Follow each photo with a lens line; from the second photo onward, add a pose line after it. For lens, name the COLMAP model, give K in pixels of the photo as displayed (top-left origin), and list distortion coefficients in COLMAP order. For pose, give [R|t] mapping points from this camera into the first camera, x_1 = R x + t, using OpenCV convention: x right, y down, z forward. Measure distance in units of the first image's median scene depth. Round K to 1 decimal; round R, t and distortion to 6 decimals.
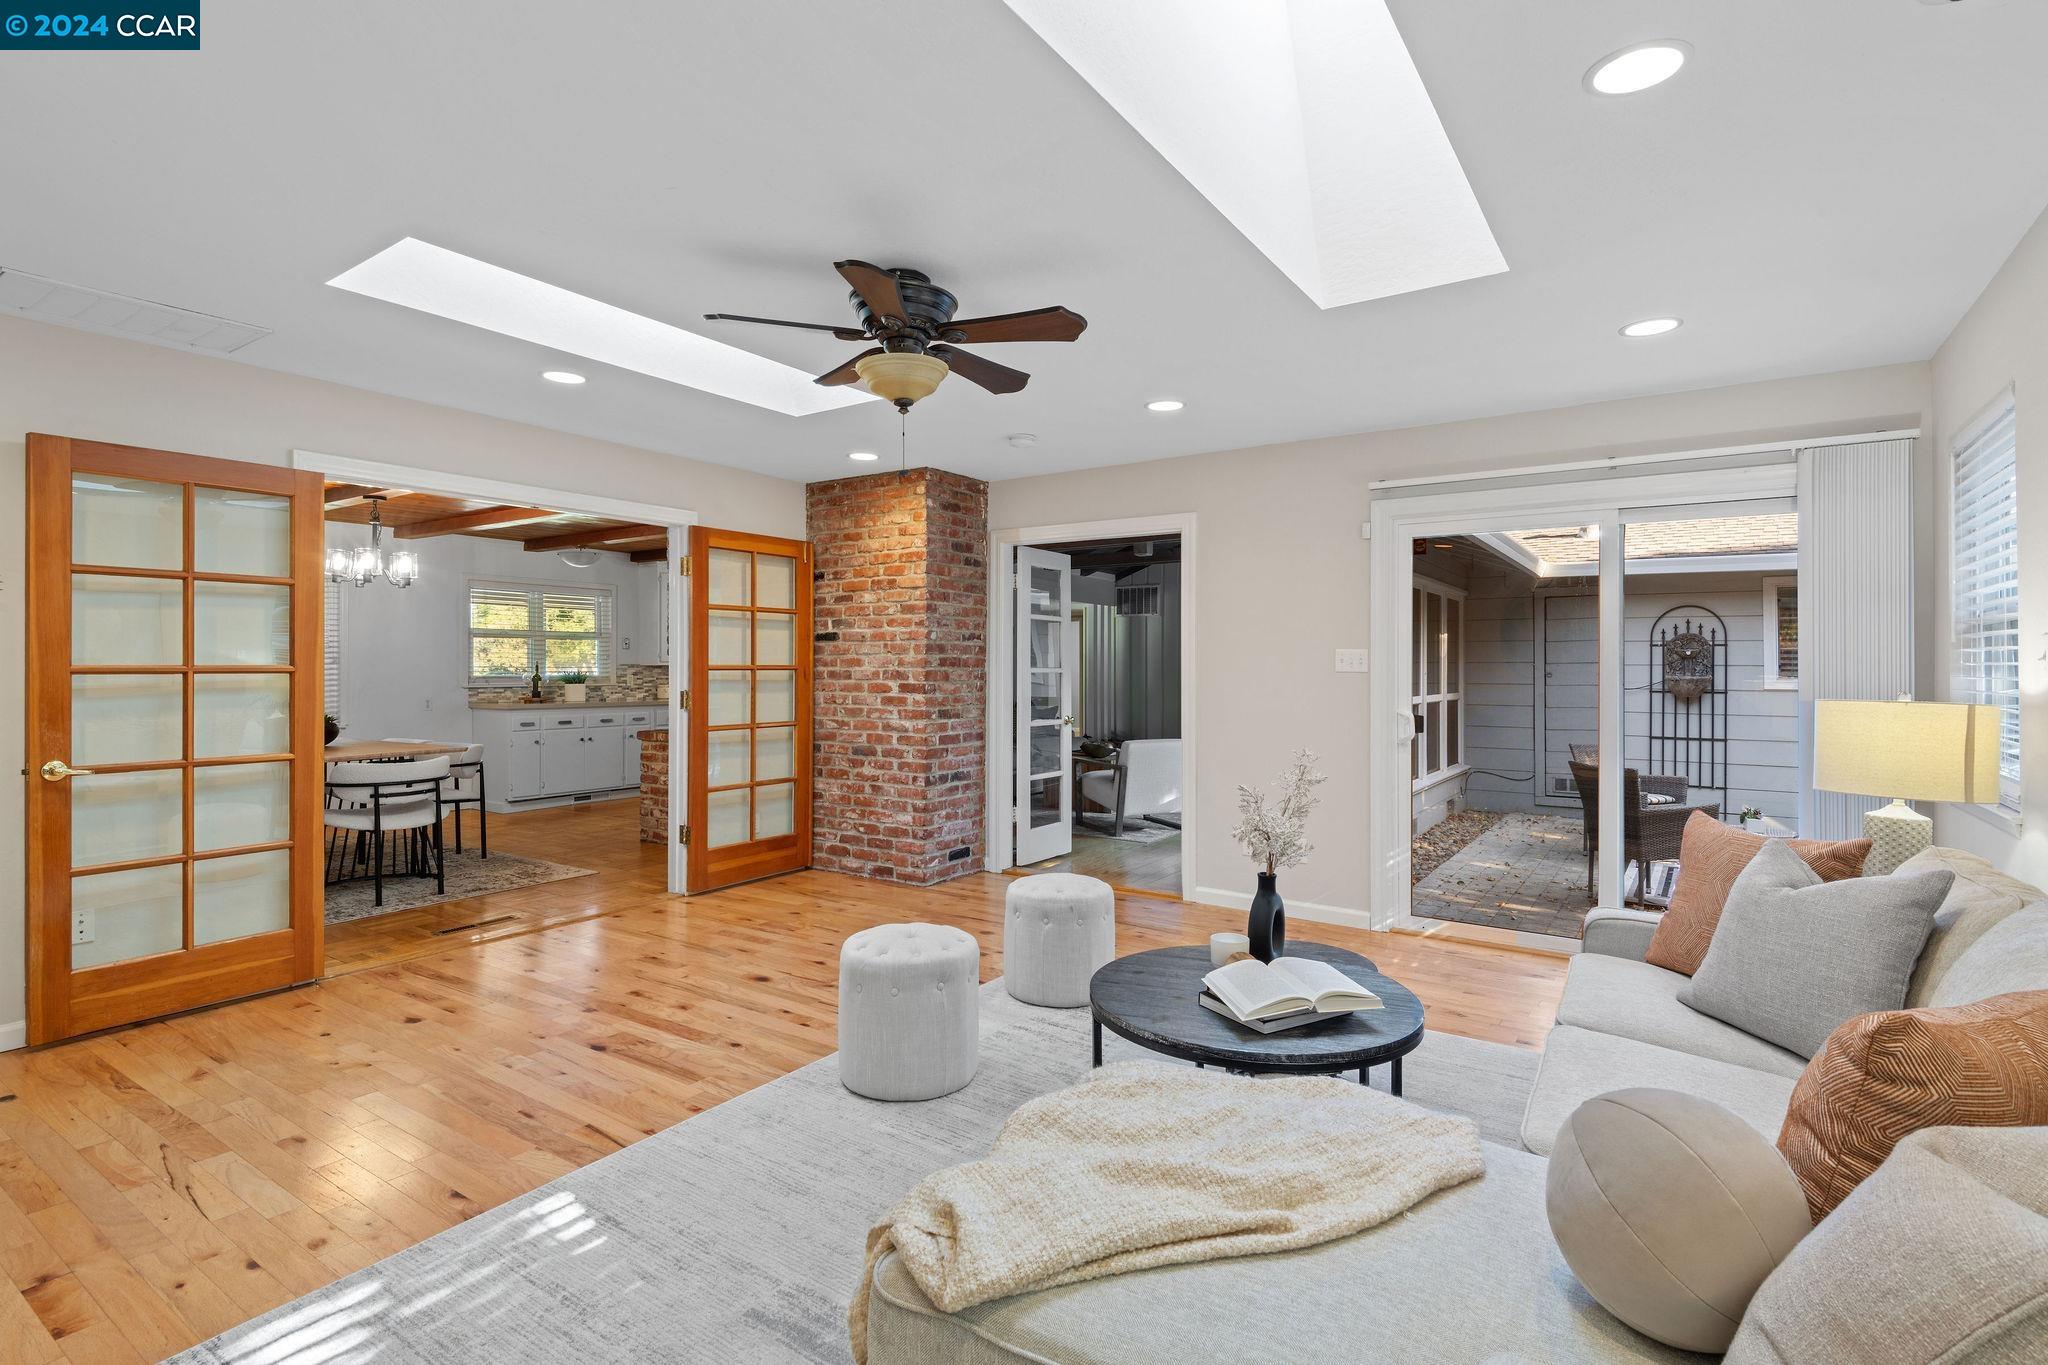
lens RADIAL K [[965.1, 0, 1037.9], [0, 965.1, 660.7], [0, 0, 1]] dist [0.002142, -0.001191]
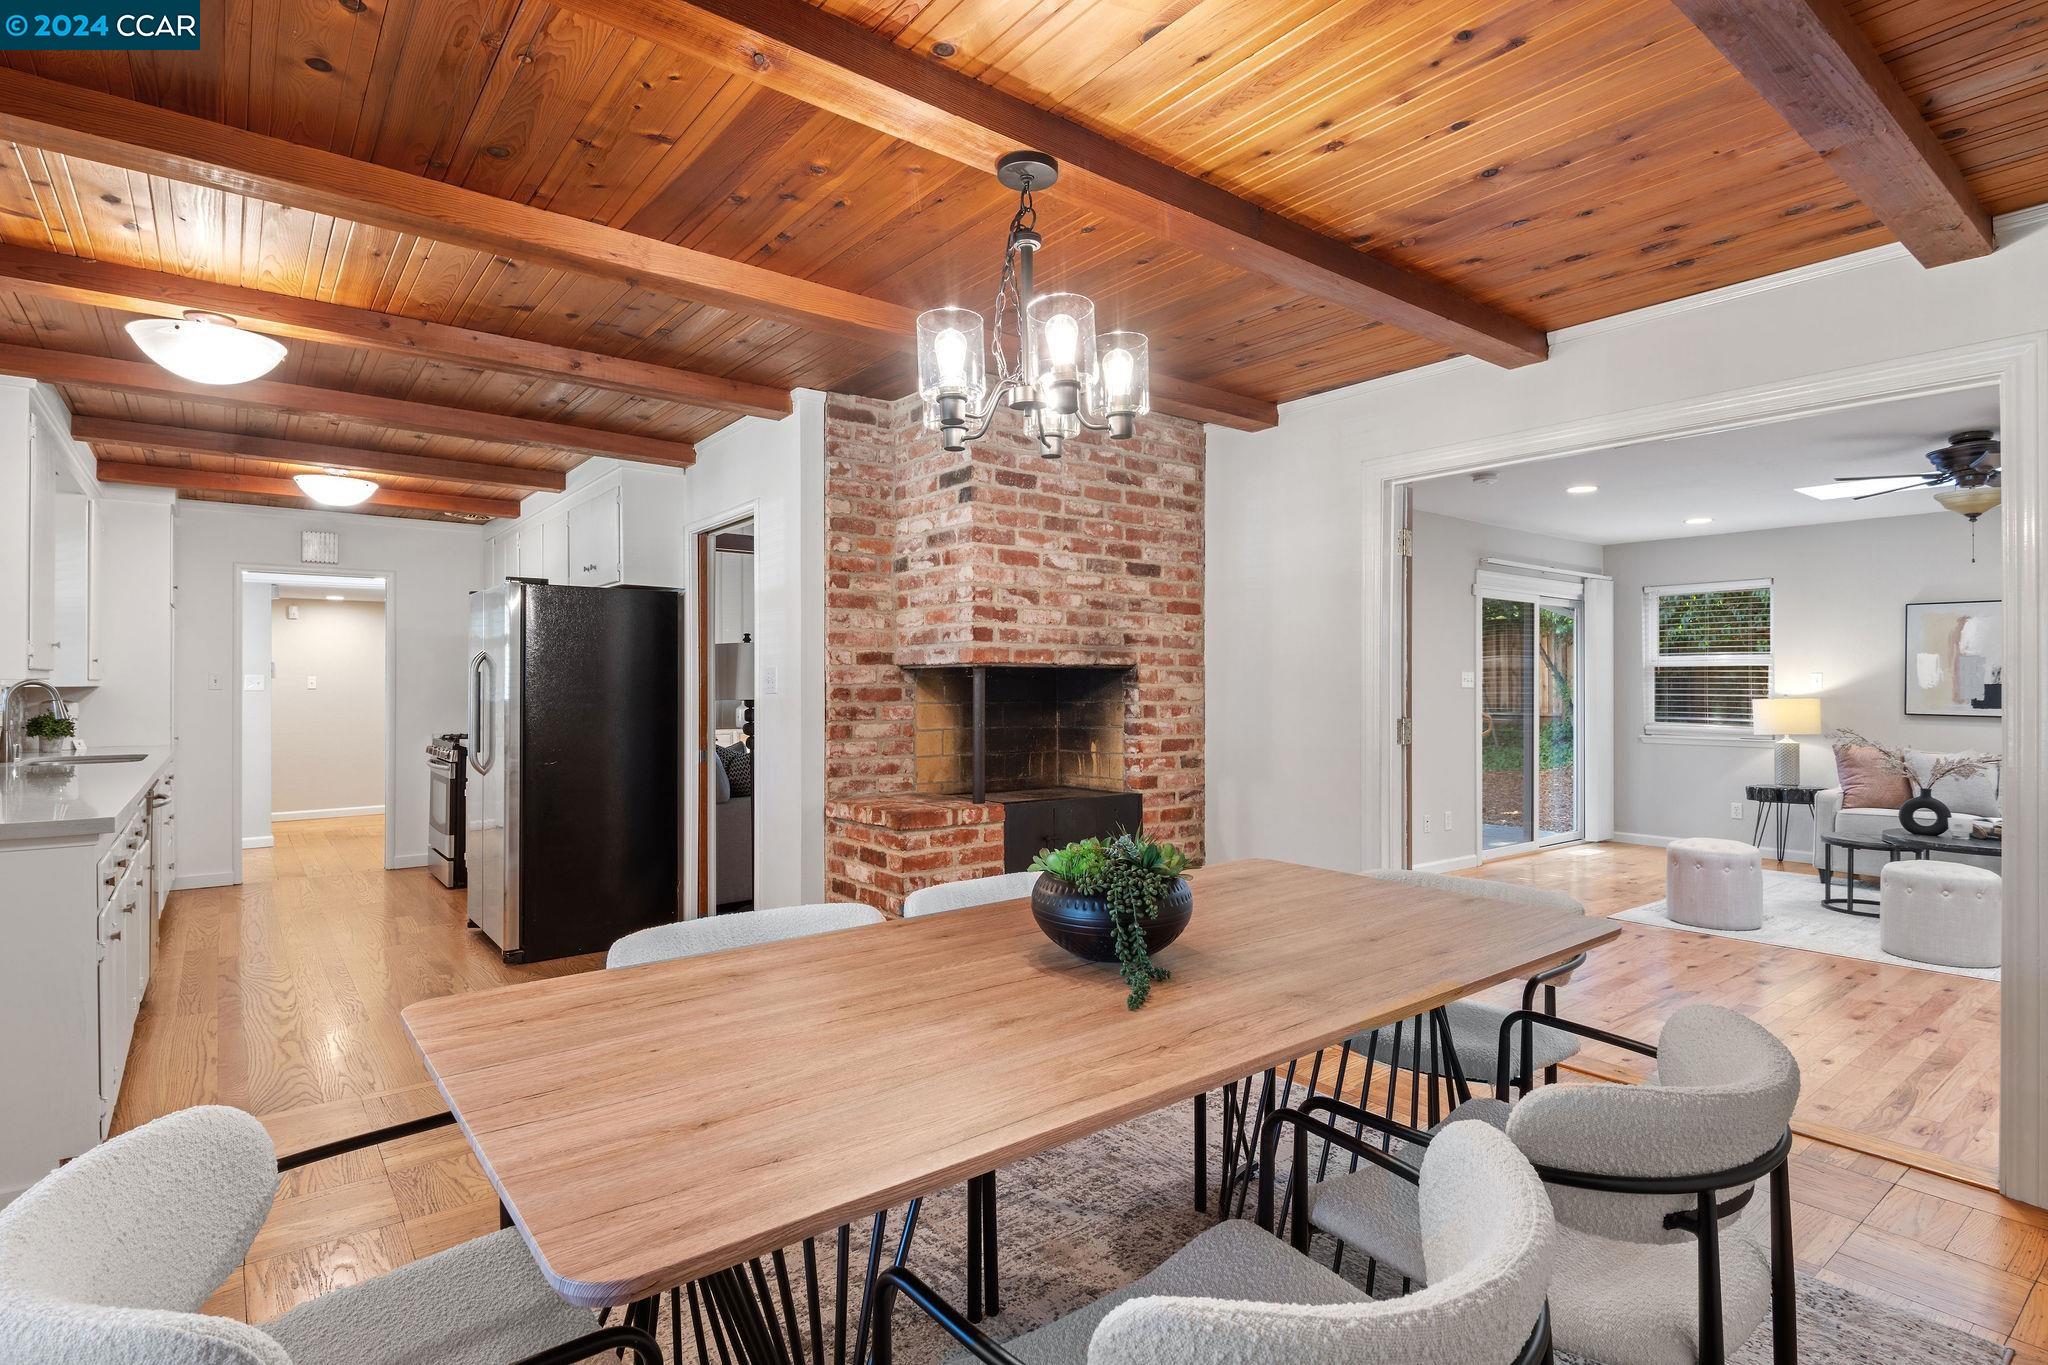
lens RADIAL K [[1029.3, 0, 1008.8], [0, 1029.3, 676.8], [0, 0, 1]] dist [-0.020543, -0.002558]
pose [[0.322549, 0.005519, 0.946537, -1.633727], [-0.007136, 0.999969, -0.003399, 0.007638], [-0.946526, -0.005658, 0.322579, 1.447311]]
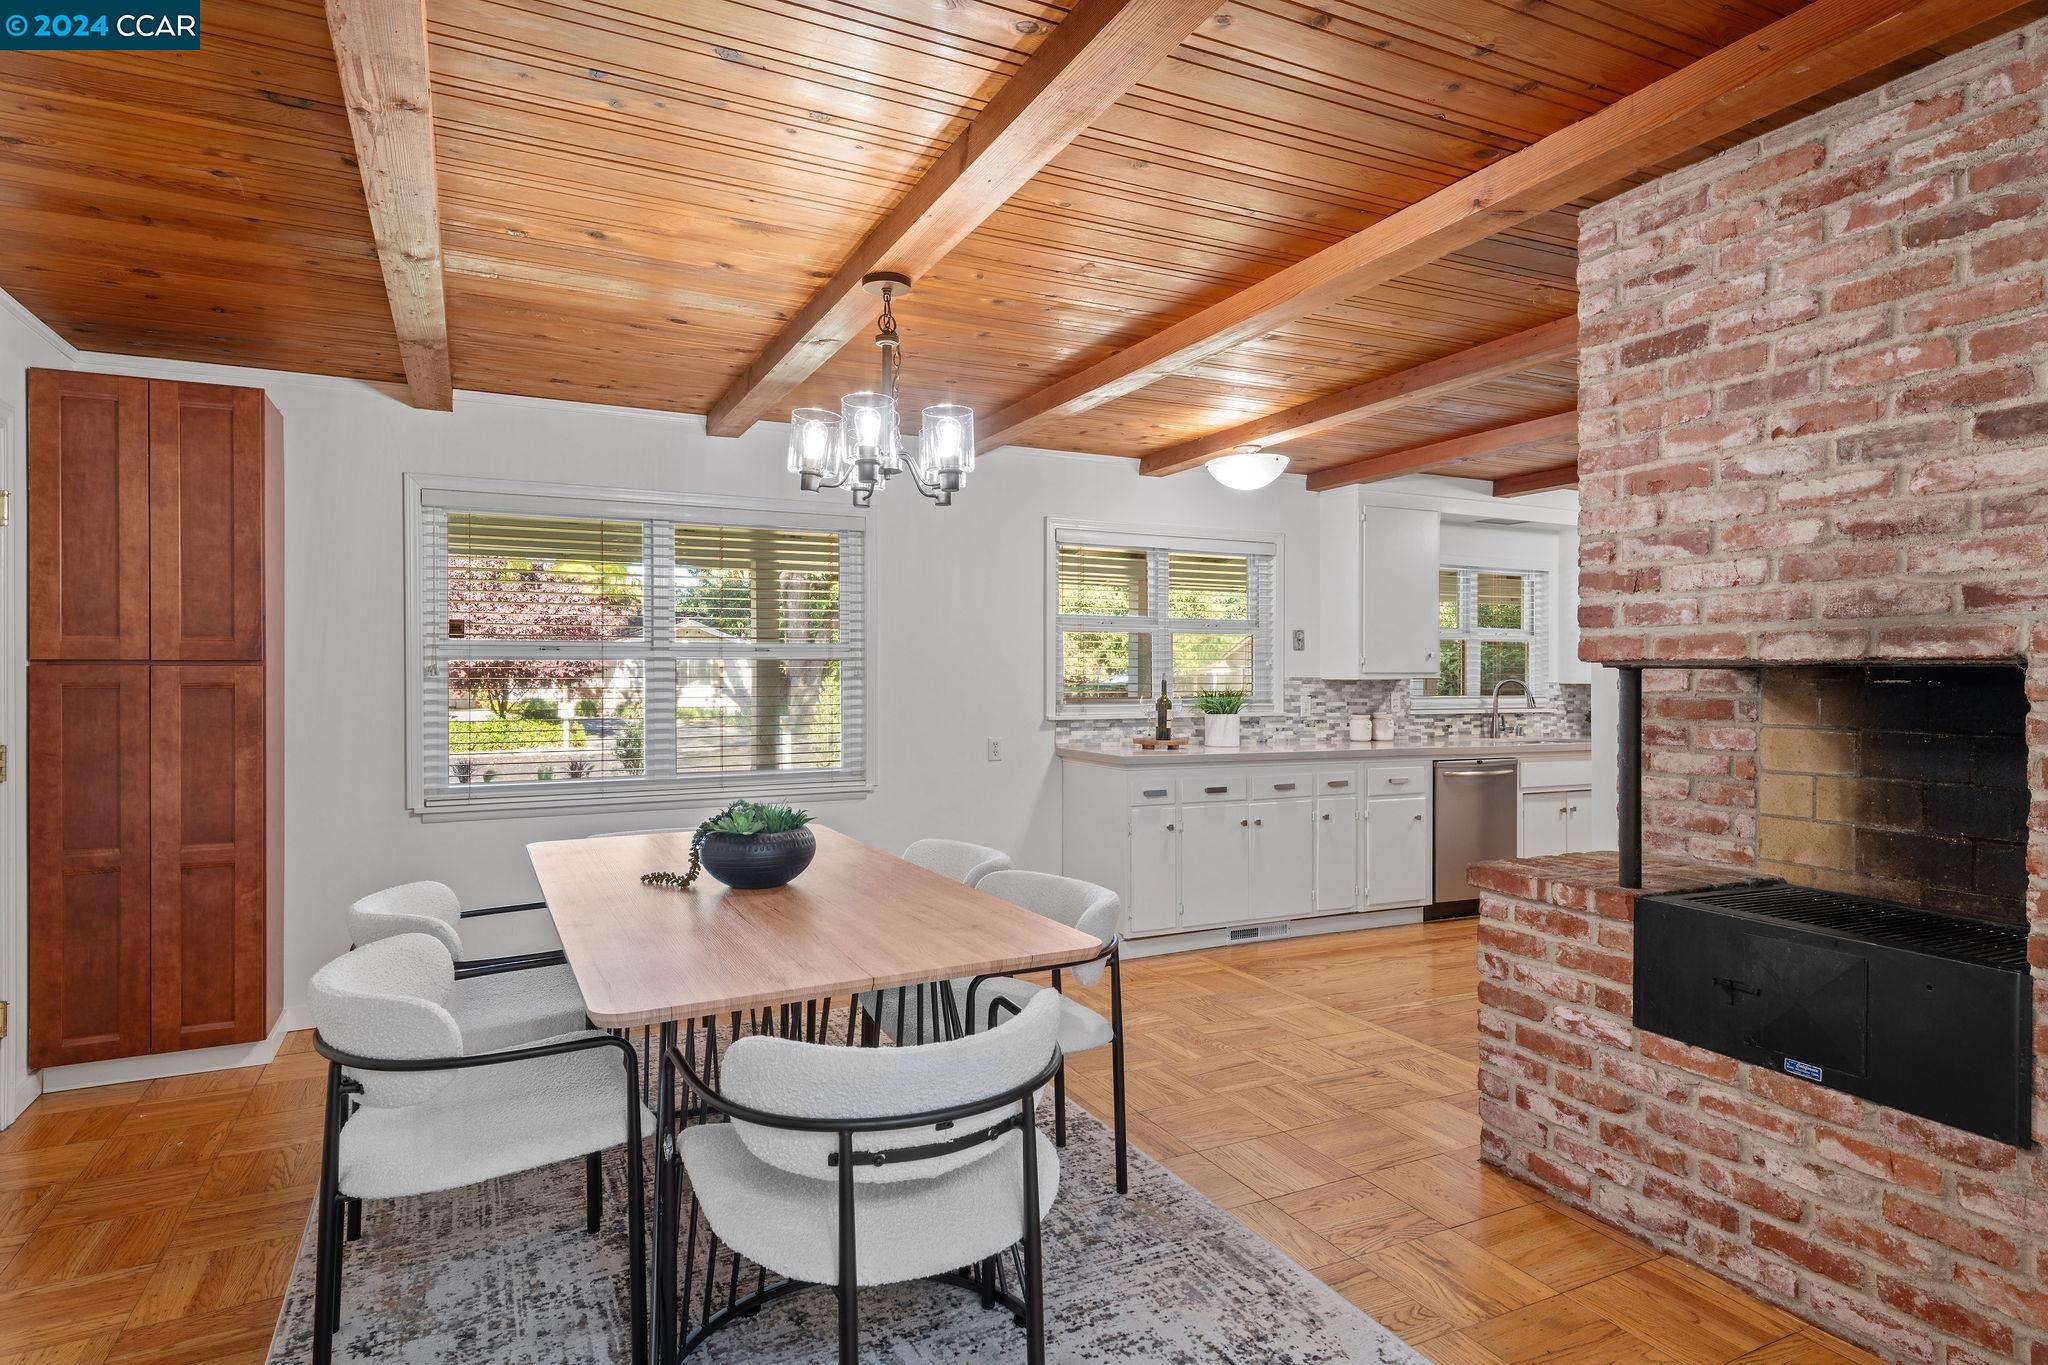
lens RADIAL K [[1153.6, 0, 1016.5], [0, 1153.6, 675.3], [0, 0, 1]] dist [0.018009, 0.000316]
pose [[0.856890, 0.000770, -0.515499, -0.632419], [0.003103, 0.999973, 0.006651, -0.006591], [0.515491, -0.007299, 0.856864, 0.995411]]
